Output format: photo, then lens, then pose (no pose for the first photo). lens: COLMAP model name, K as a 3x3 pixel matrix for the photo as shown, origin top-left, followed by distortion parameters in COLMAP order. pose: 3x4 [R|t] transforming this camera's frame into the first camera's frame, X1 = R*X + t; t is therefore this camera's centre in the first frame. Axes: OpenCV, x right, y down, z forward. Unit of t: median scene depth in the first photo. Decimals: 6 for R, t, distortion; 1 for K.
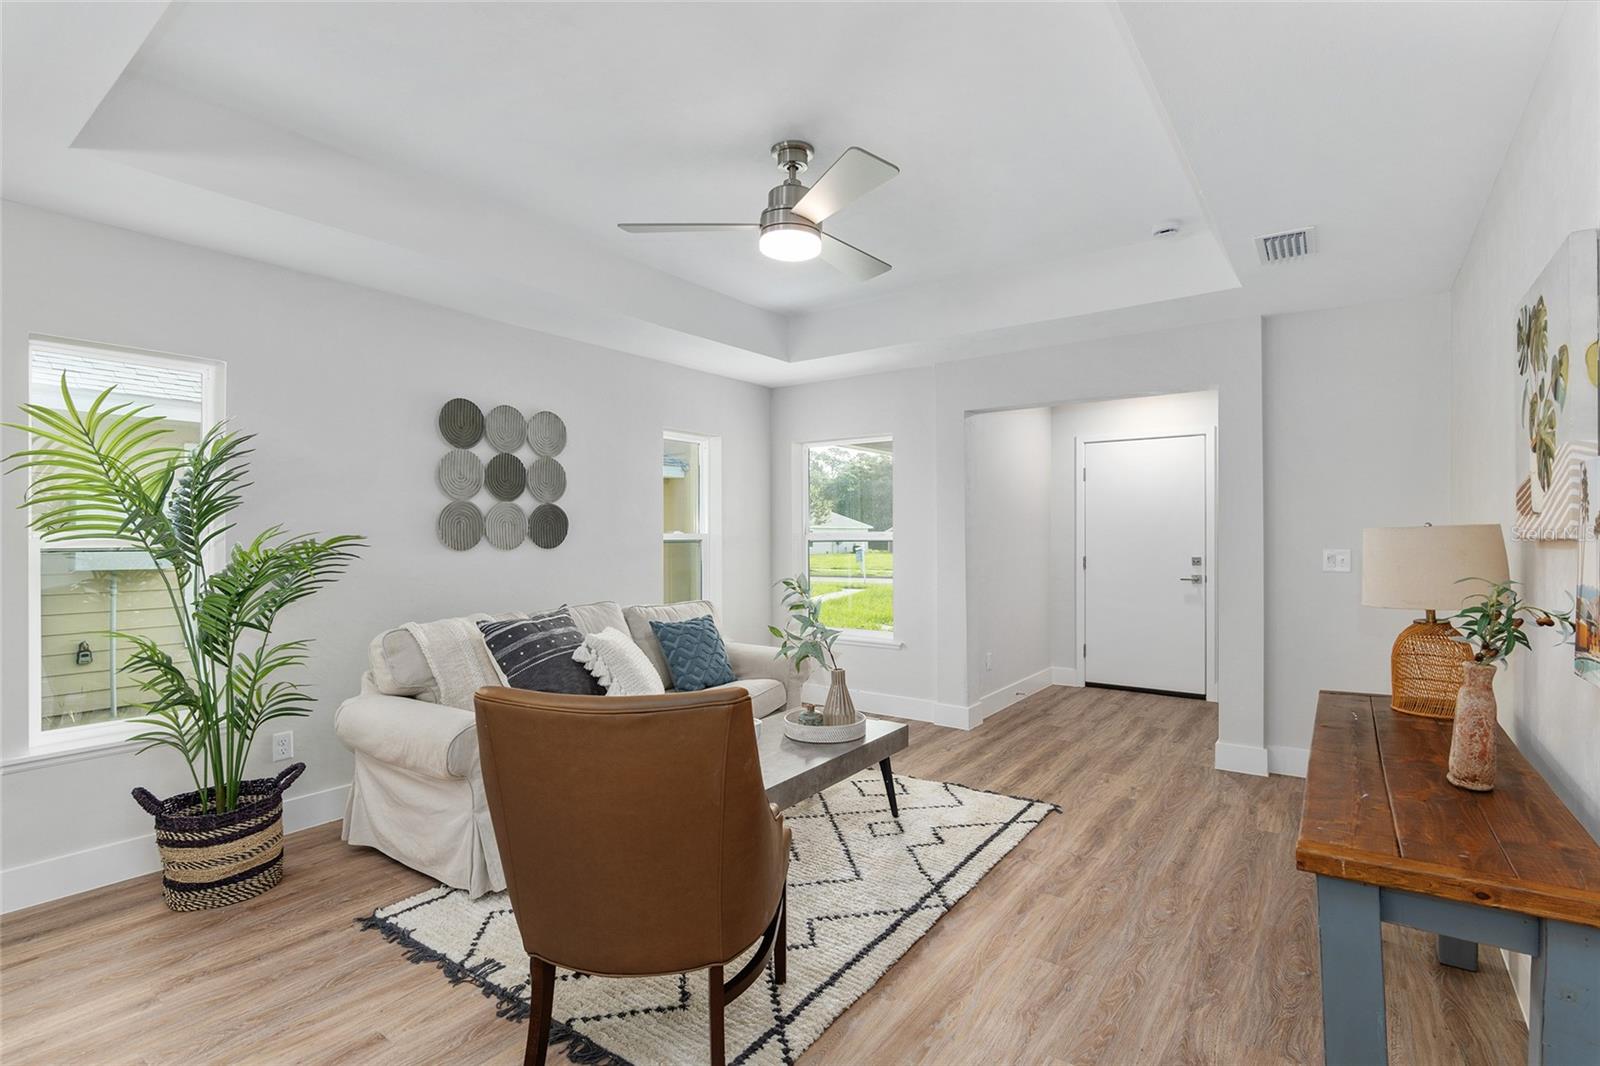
lens RADIAL K [[752.0, 0, 800.0], [0, 752.0, 533.0], [0, 0, 1]] dist [-0.004039, -0.000065]
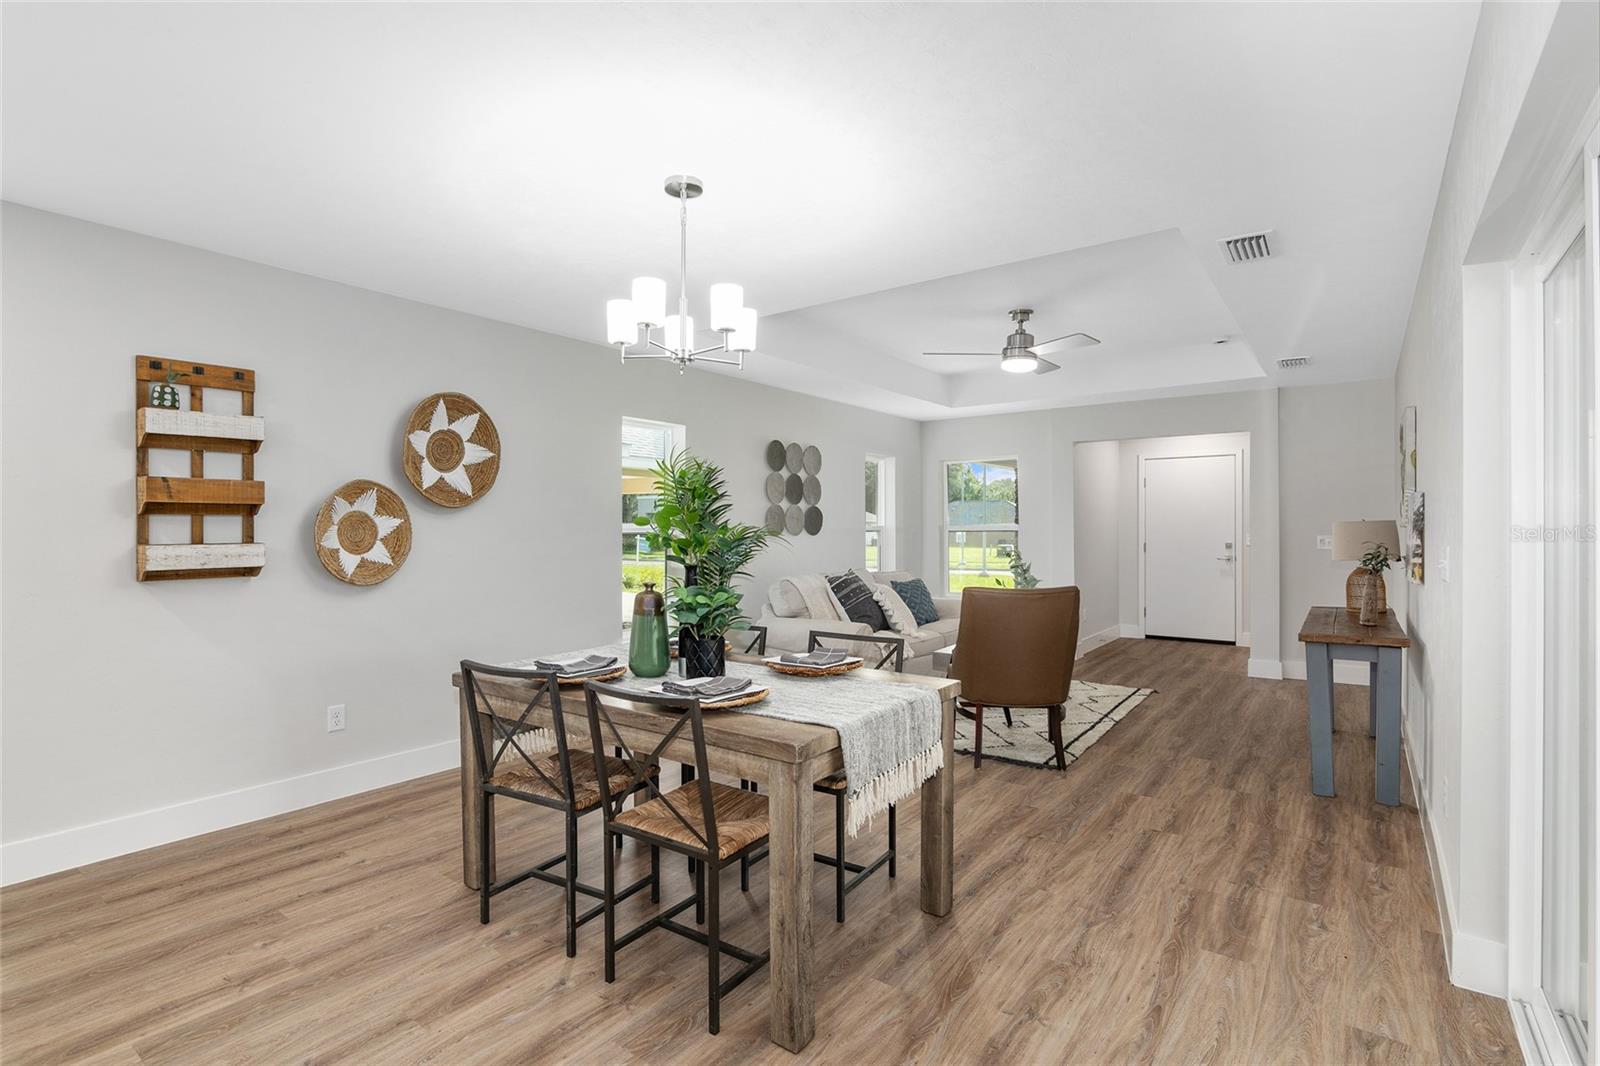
lens RADIAL K [[749.5, 0, 803.3], [0, 749.5, 525.1], [0, 0, 1]] dist [-0.001091, 0.000019]
pose [[0.999992, 0.001327, -0.003827, -0.443880], [-0.001328, 0.999999, -0.000224, 0.000778], [0.003826, 0.000229, 0.999993, -0.680157]]
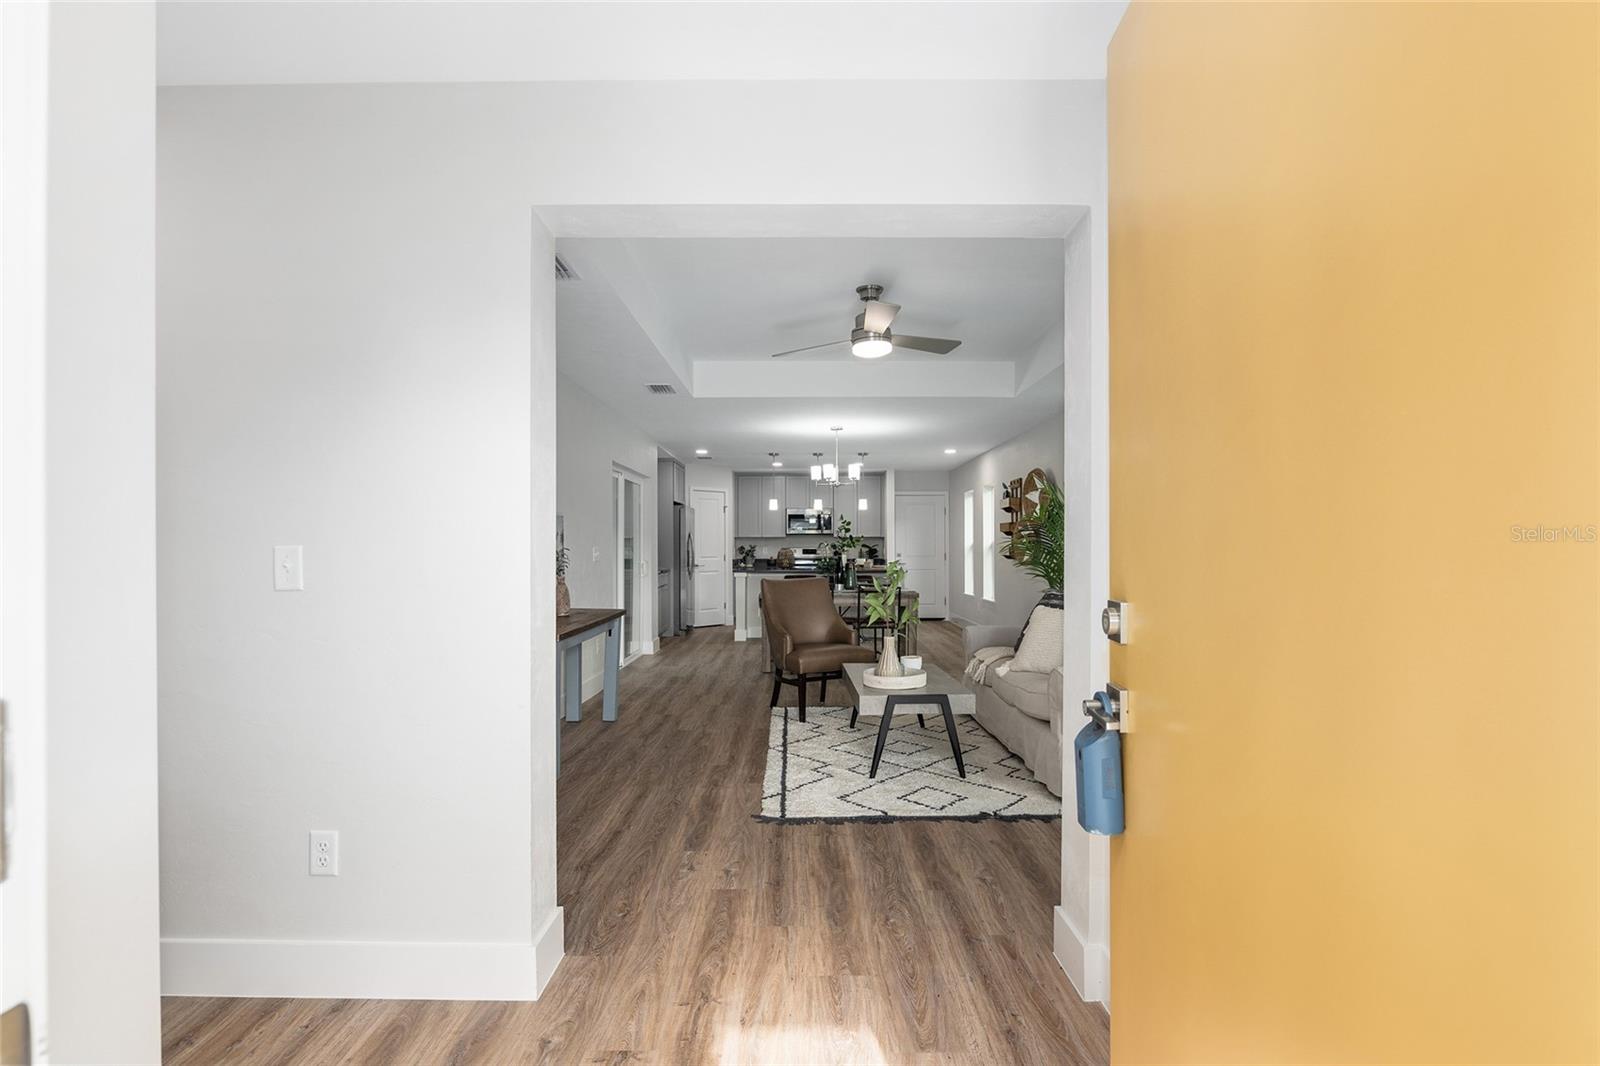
lens RADIAL K [[774.8, 0, 791.9], [0, 774.8, 540.5], [0, 0, 1]] dist [0.000869, 0.000019]
pose [[-0.811774, 0.005023, -0.583951, 0.886732], [0.010181, 0.999933, -0.005552, 0.027468], [0.583884, -0.010452, -0.811770, 1.846883]]
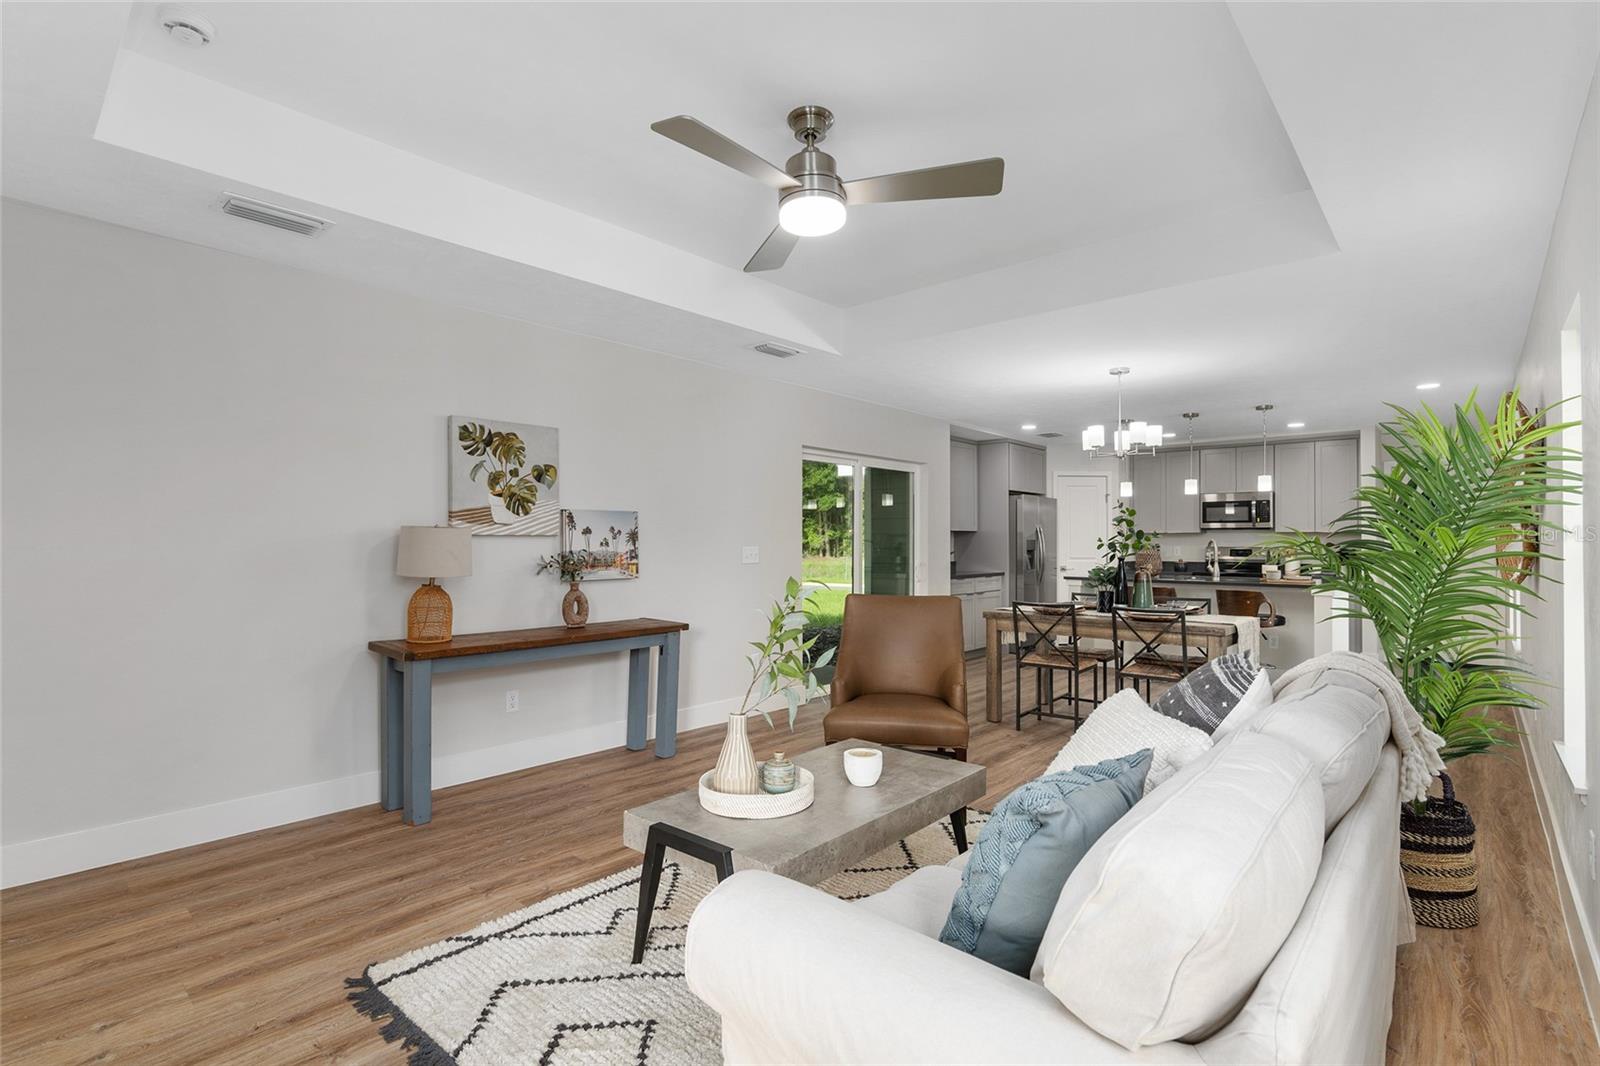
lens RADIAL K [[752.0, 0, 800.0], [0, 752.0, 533.0], [0, 0, 1]] dist [-0.004039, -0.000065]
pose [[-0.994764, 0.006806, 0.101975, -0.076059], [0.005353, 0.999880, -0.014516, 0.022148], [-0.102062, -0.013894, -0.994681, 1.603299]]
